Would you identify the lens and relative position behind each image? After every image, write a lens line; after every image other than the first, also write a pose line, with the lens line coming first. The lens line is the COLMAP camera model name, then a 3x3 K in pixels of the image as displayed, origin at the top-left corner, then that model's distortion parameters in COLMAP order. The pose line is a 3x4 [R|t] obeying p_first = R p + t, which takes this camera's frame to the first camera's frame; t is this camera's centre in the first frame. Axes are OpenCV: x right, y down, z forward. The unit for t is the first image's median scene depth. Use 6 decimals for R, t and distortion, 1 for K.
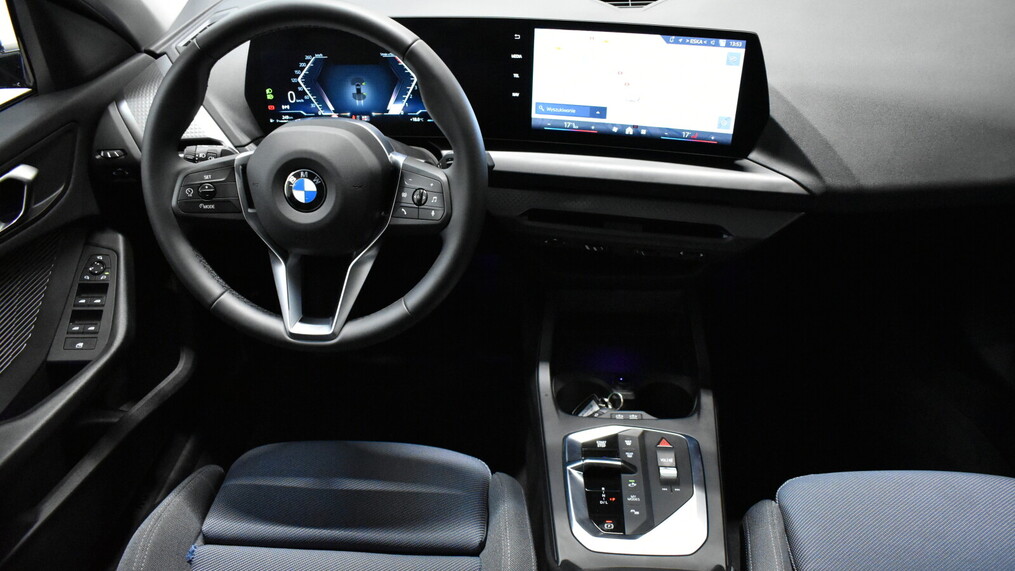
lens RADIAL K [[788.8, 0, 507.5], [0, 788.8, 285.5], [0, 0, 1]] dist [-0.002128, -0.000425]
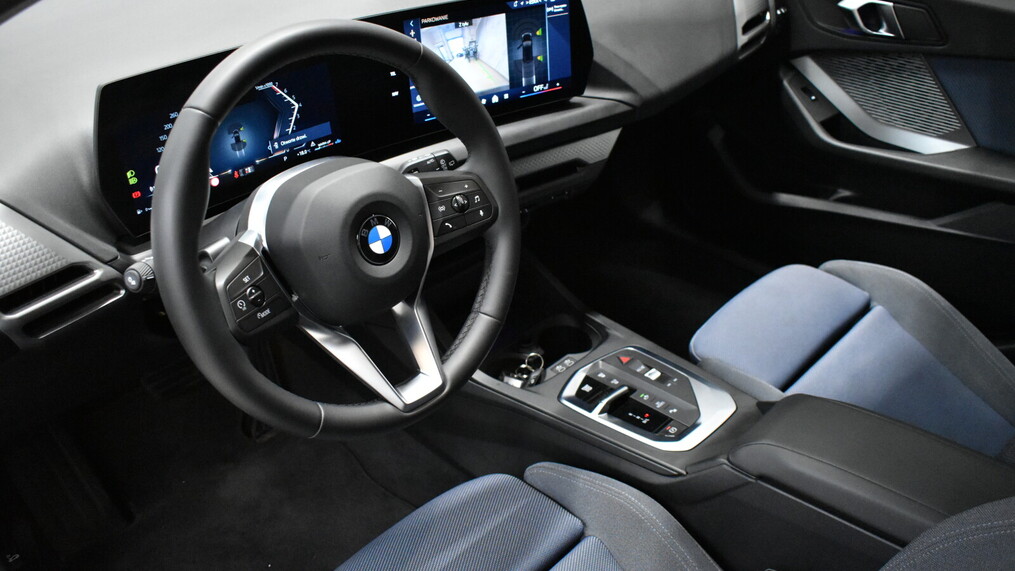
lens RADIAL K [[940.8, 0, 507.5], [0, 940.8, 285.5], [0, 0, 1]] dist [-0.004183, -0.000540]
pose [[0.621415, -0.378872, 0.685784, -0.749208], [0.403417, 0.905081, 0.134475, -0.131758], [-0.671639, 0.193092, 0.715274, 0.157571]]
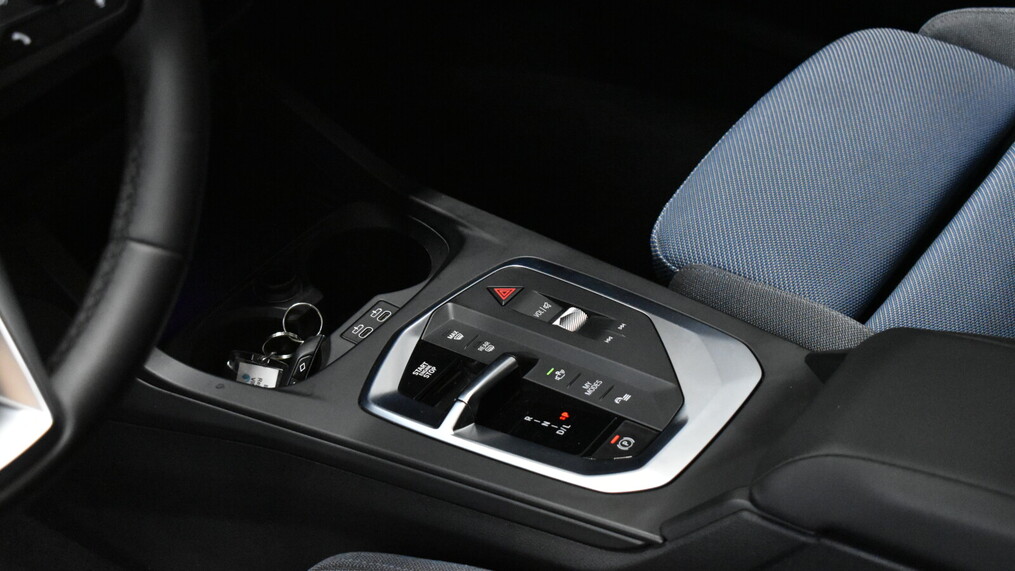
lens RADIAL K [[1992.2, 0, 507.5], [0, 1992.2, 285.5], [0, 0, 1]] dist [-0.014671, -0.157829]
pose [[0.499724, -0.507213, 0.702147, -0.638286], [0.487250, 0.834814, 0.256268, -0.110353], [-0.716145, 0.214058, 0.664316, 0.196951]]
